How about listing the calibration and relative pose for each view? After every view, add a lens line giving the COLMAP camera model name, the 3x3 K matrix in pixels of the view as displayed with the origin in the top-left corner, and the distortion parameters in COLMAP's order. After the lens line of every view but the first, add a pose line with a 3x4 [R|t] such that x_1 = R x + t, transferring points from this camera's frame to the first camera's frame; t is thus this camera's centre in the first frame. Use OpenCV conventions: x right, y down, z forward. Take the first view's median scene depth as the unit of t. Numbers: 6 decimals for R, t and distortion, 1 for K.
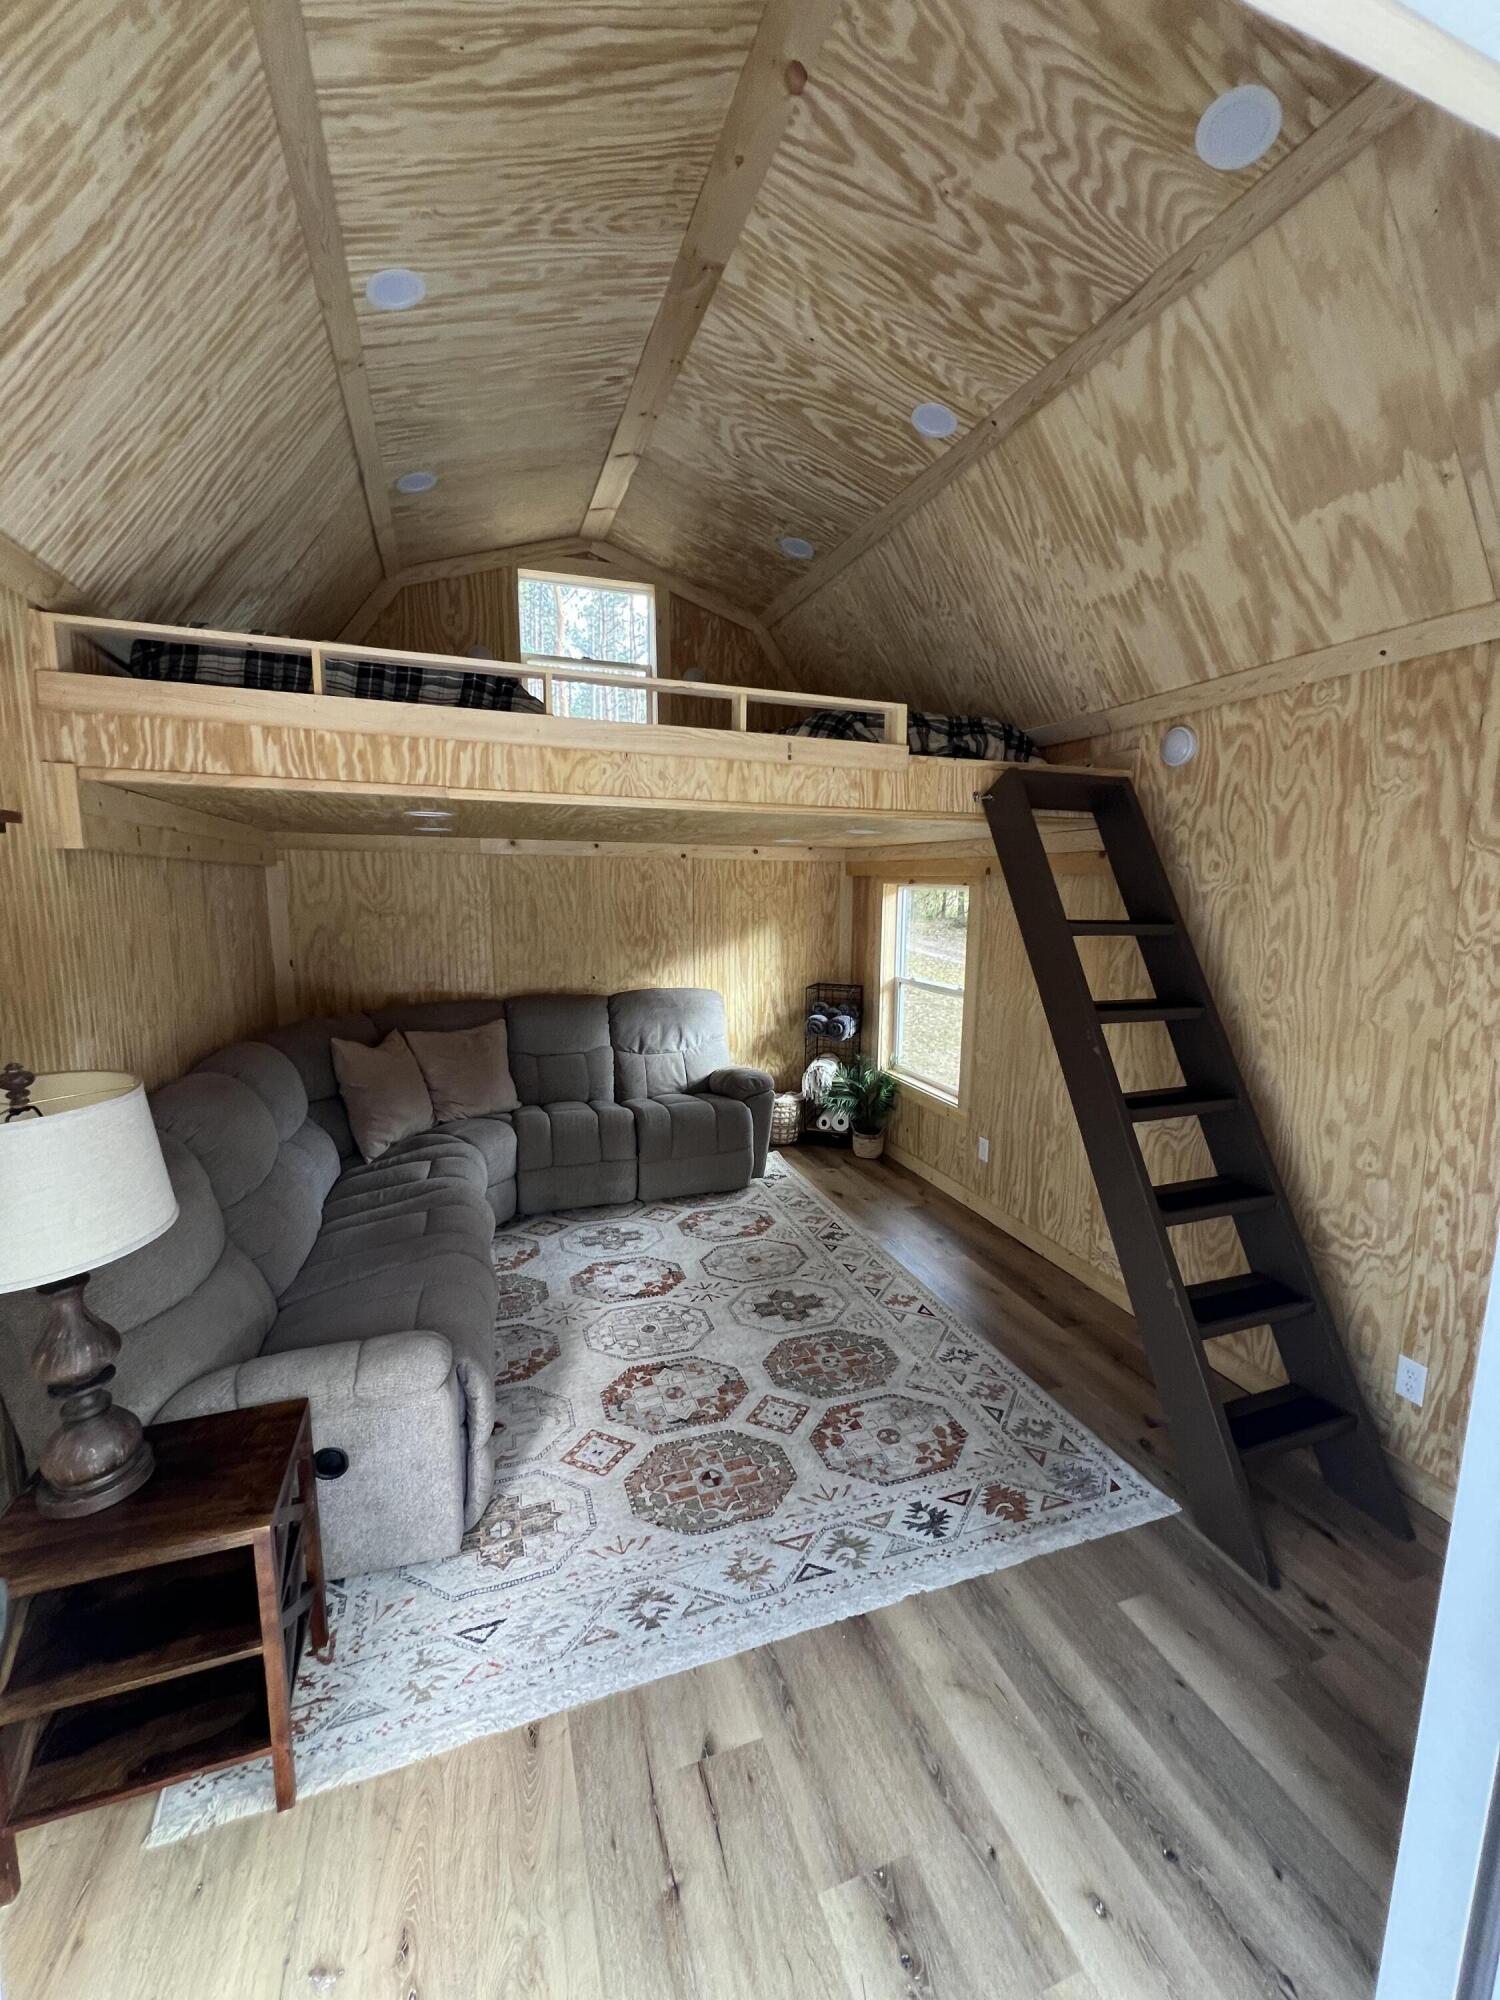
lens RADIAL K [[796.8, 0, 754.8], [0, 796.8, 999.8], [0, 0, 1]] dist [-0.001953, 0.000891]
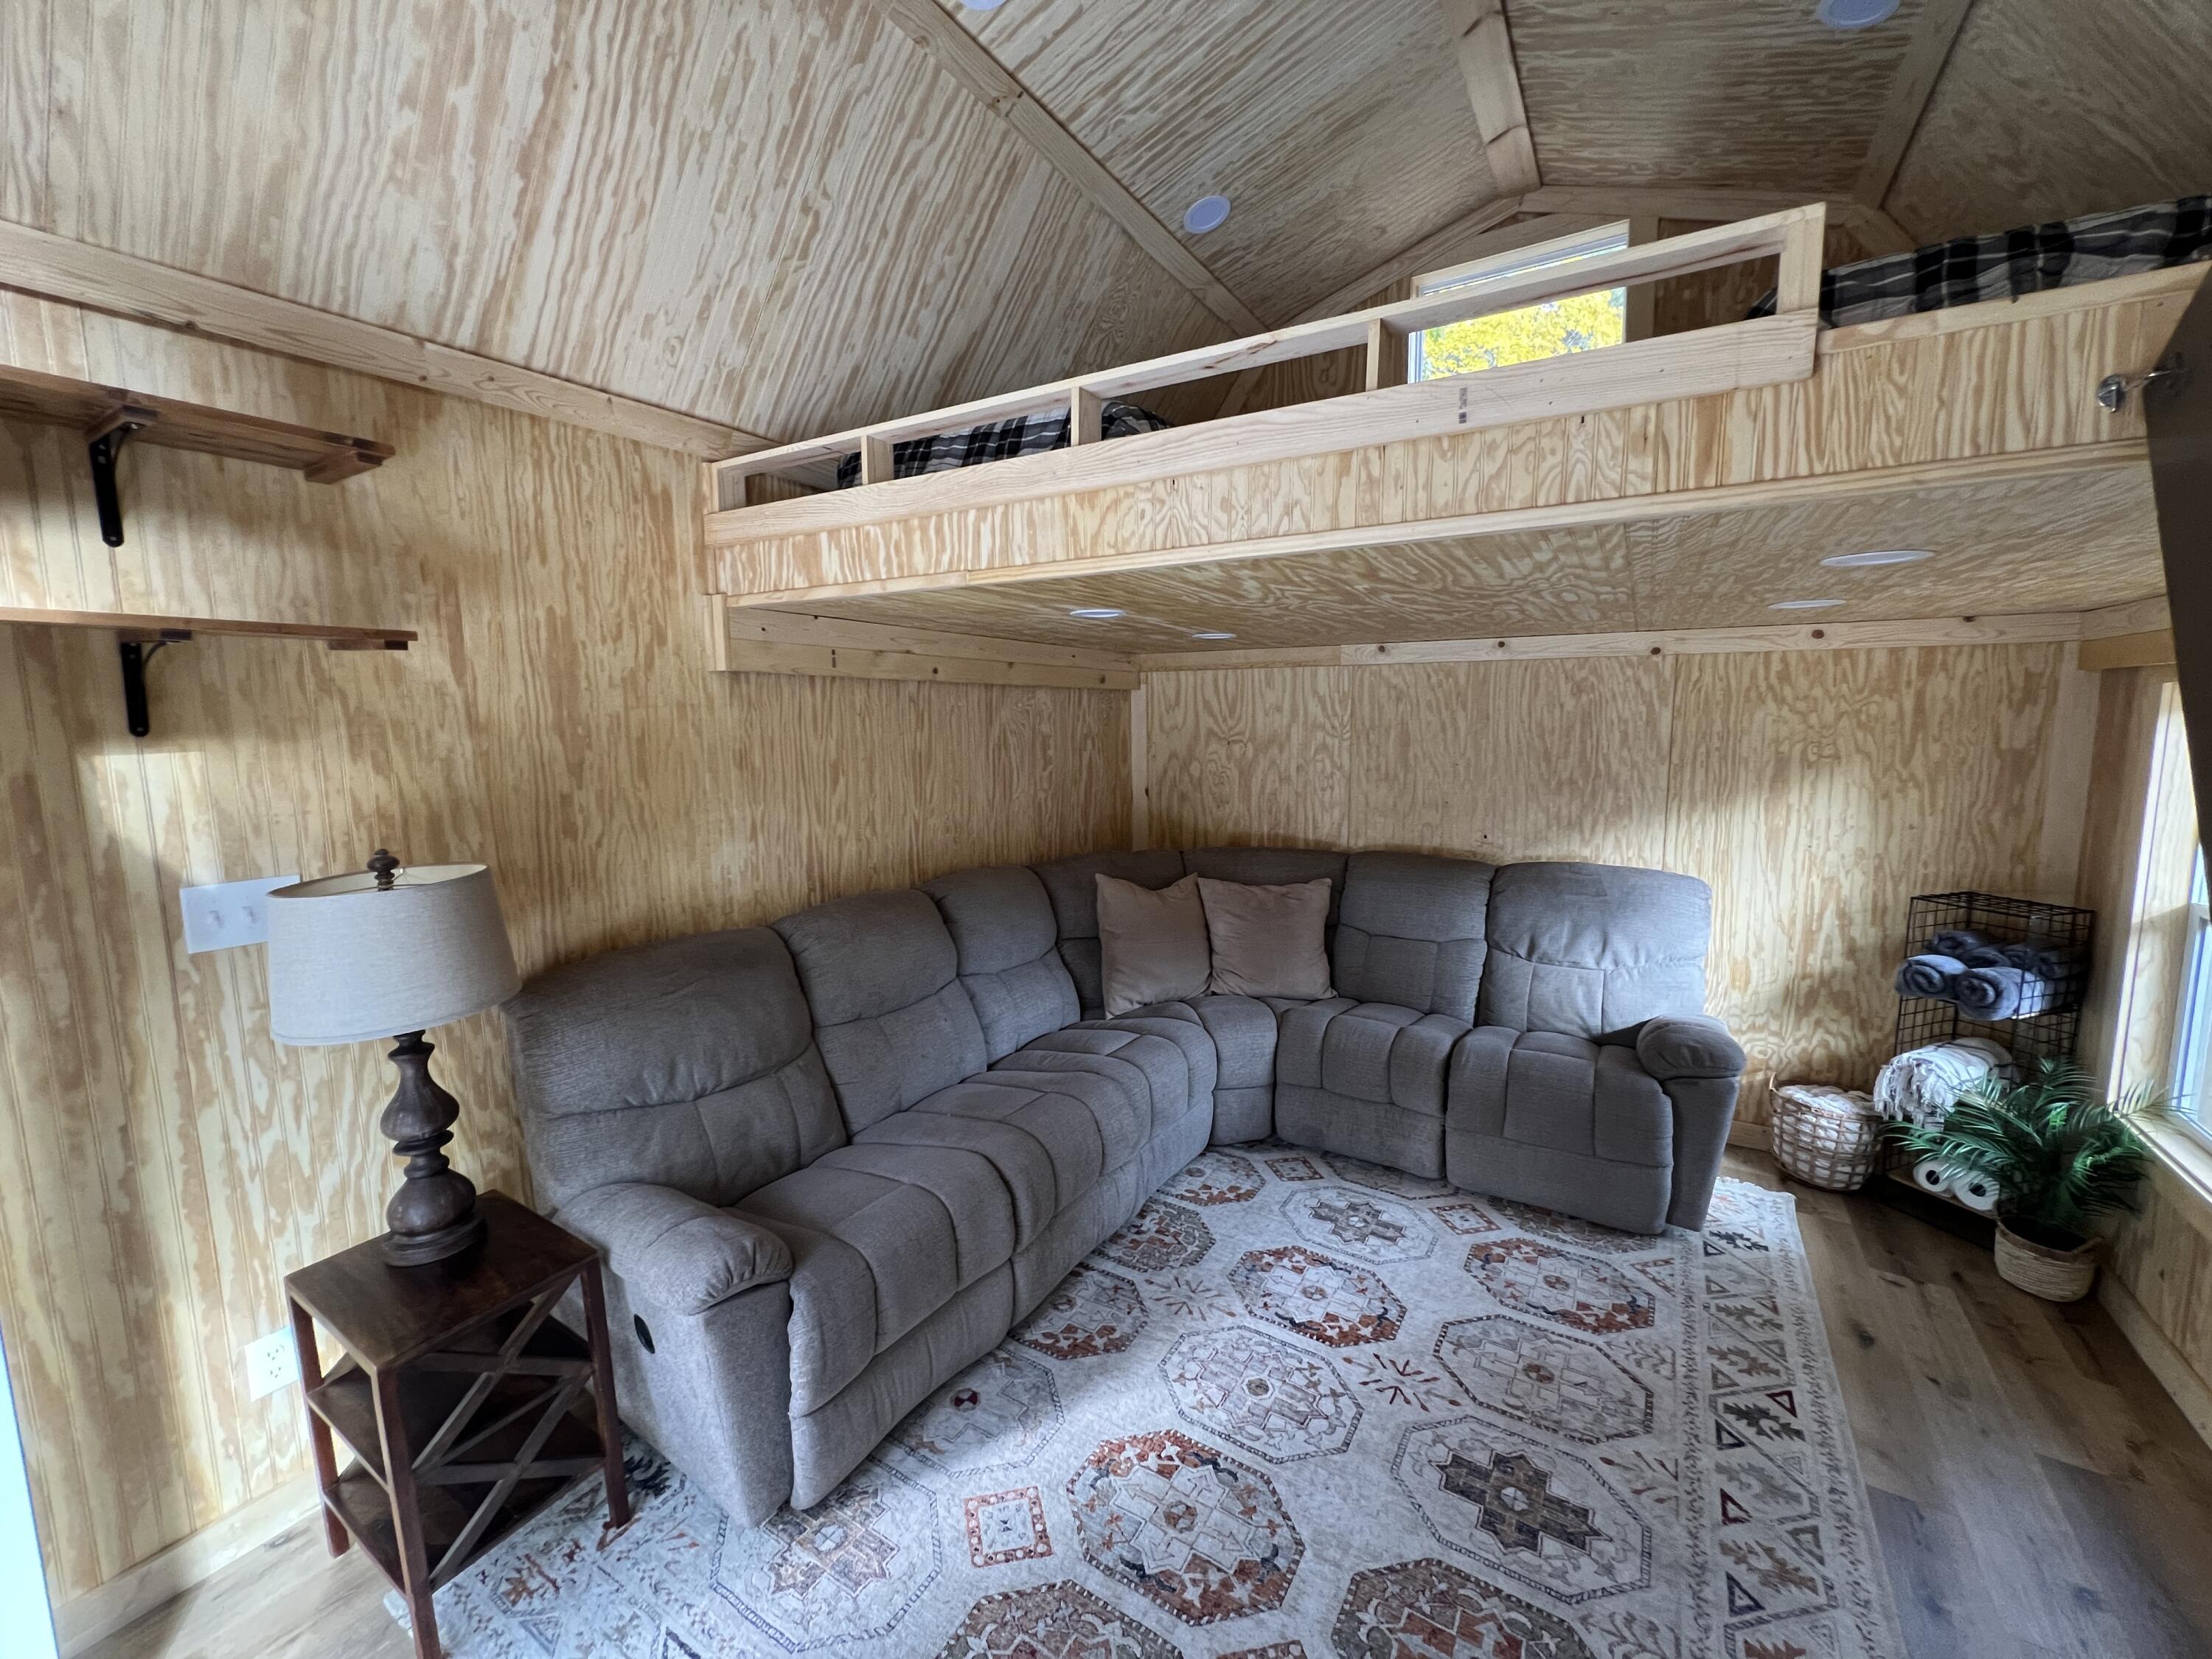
lens RADIAL K [[881.3, 0, 1110.3], [0, 881.3, 823.1], [0, 0, 1]] dist [-0.001953, 0.000891]
pose [[0.620217, 0.081109, -0.780225, 0.248890], [-0.101044, 0.994614, 0.023075, -0.032373], [0.777895, 0.064526, 0.625073, 0.356941]]
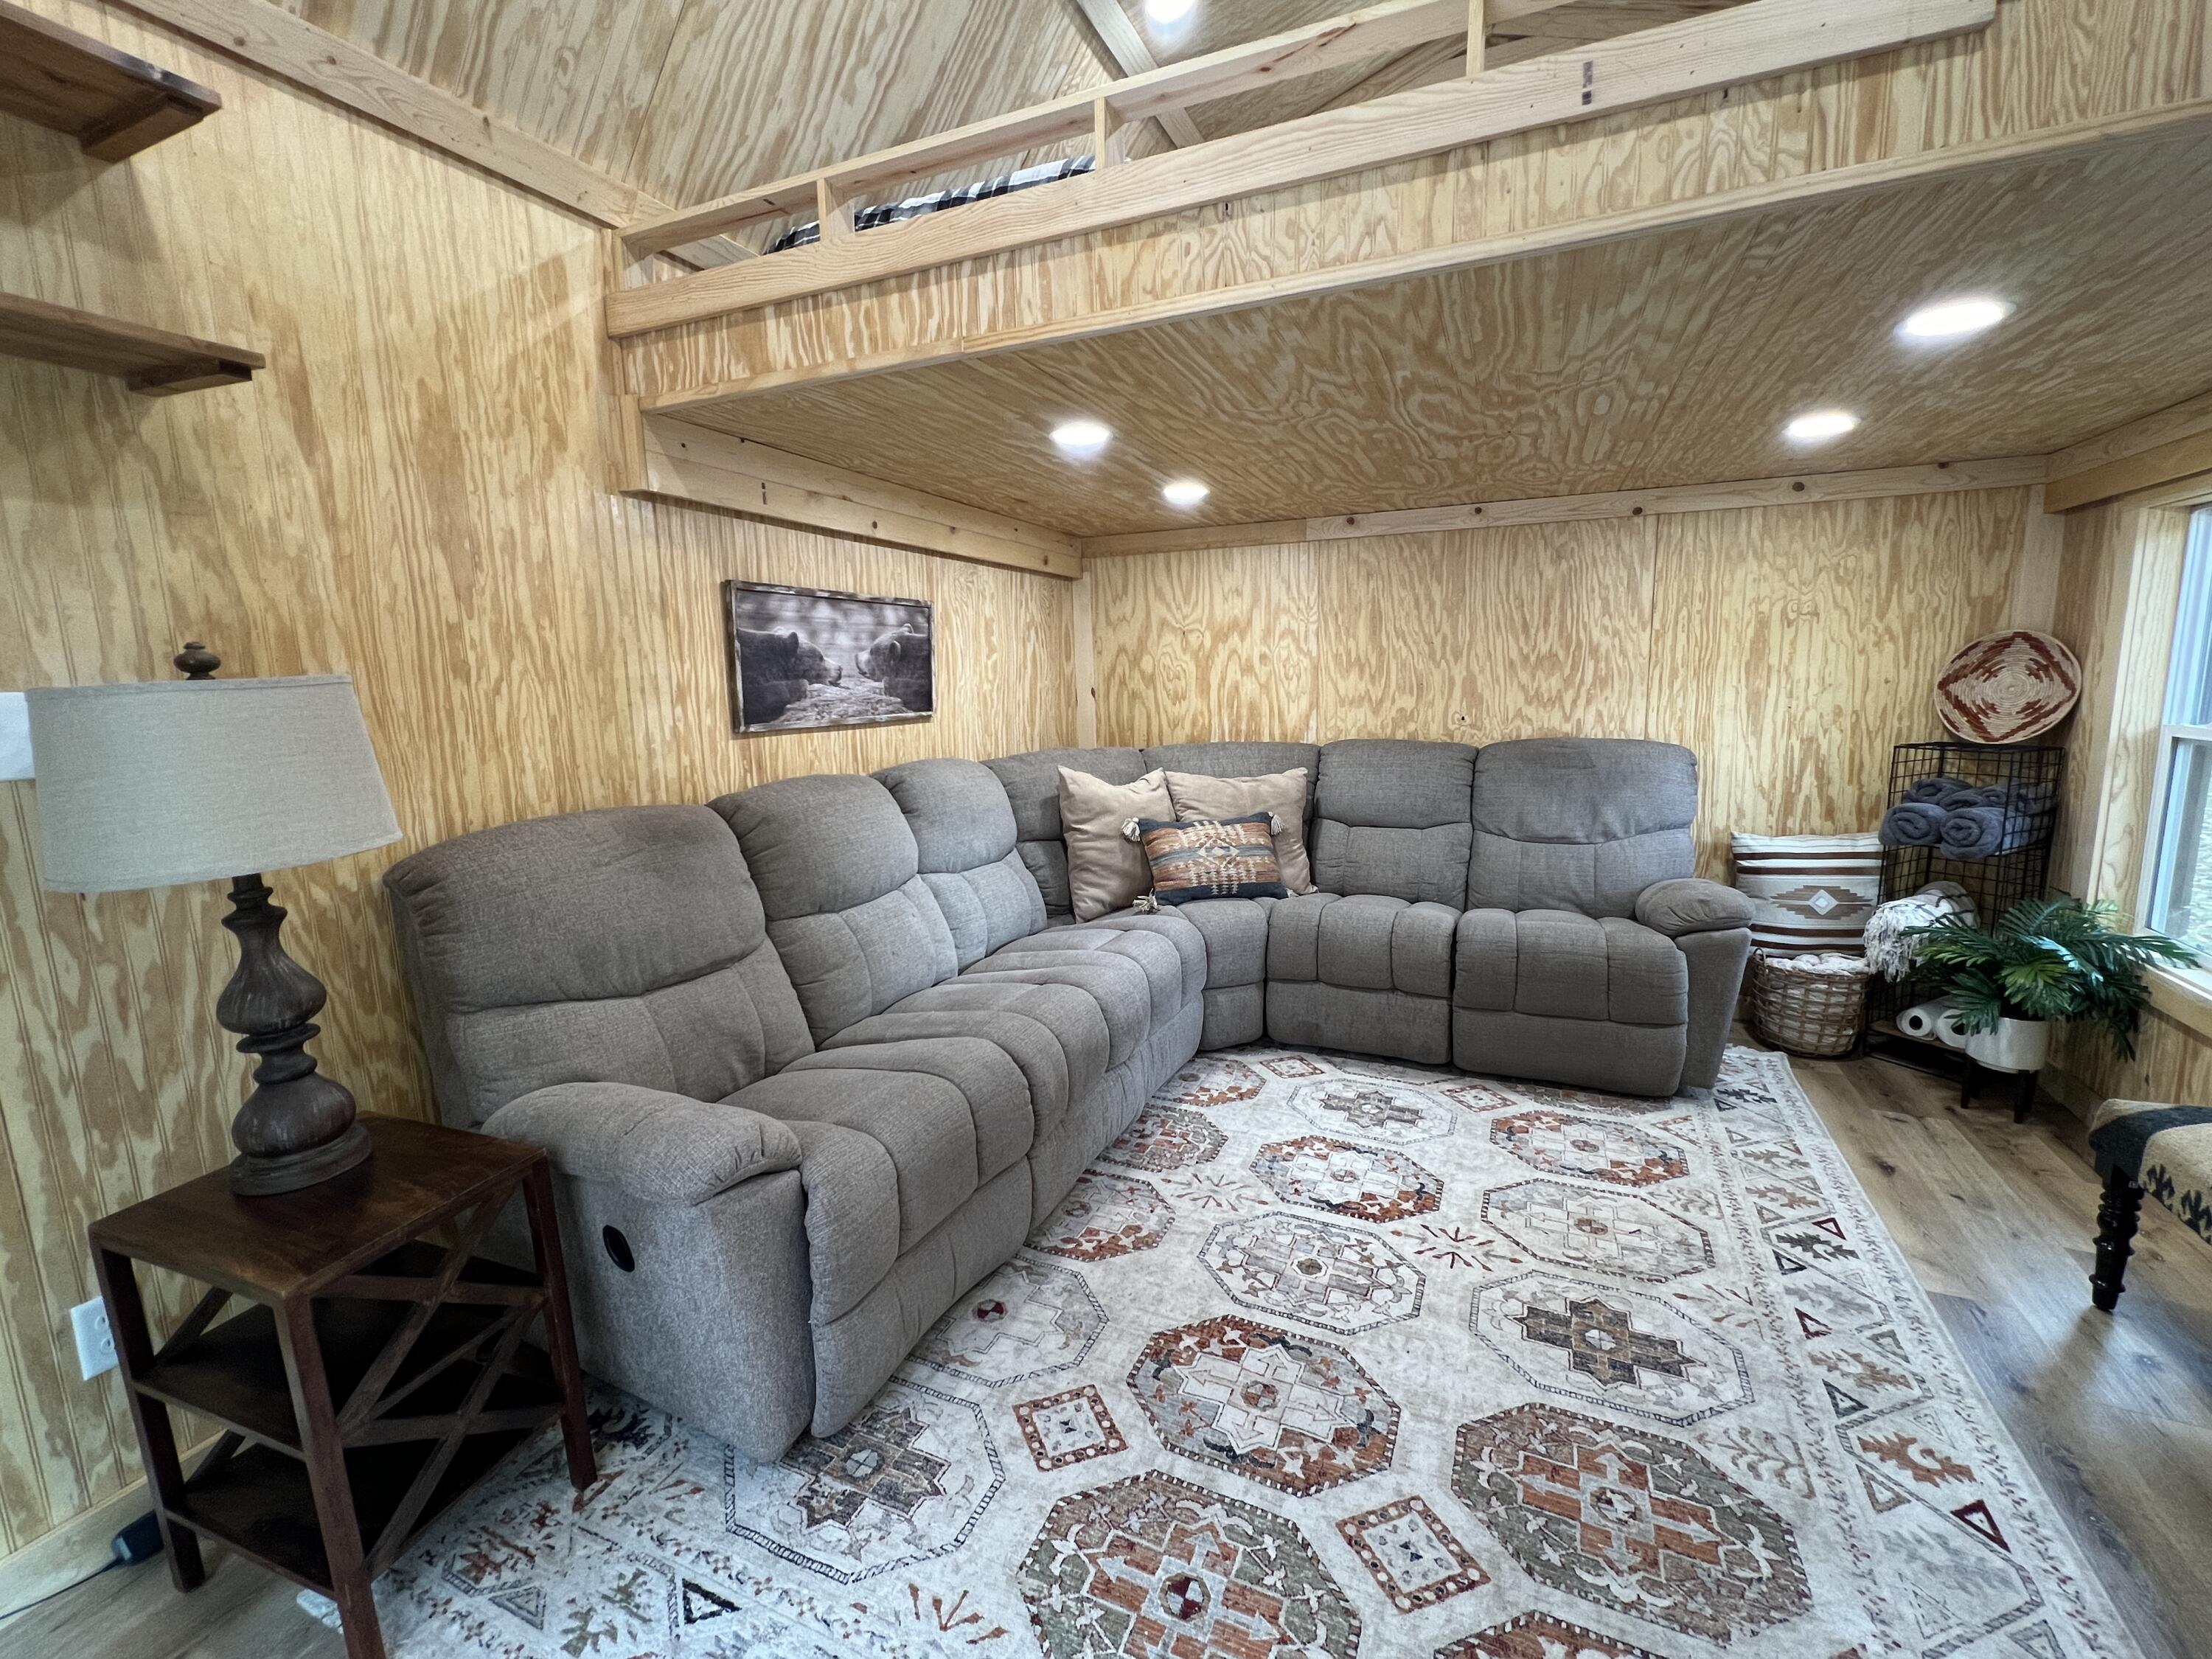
lens RADIAL K [[937.4, 0, 1109.5], [0, 937.4, 822.3], [0, 0, 1]] dist [-0.001675, 0.000551]
pose [[0.715604, 0.080628, -0.693837, 0.170836], [-0.070606, 0.996578, 0.042987, 0.057740], [0.694928, 0.018227, 0.718848, 0.326480]]
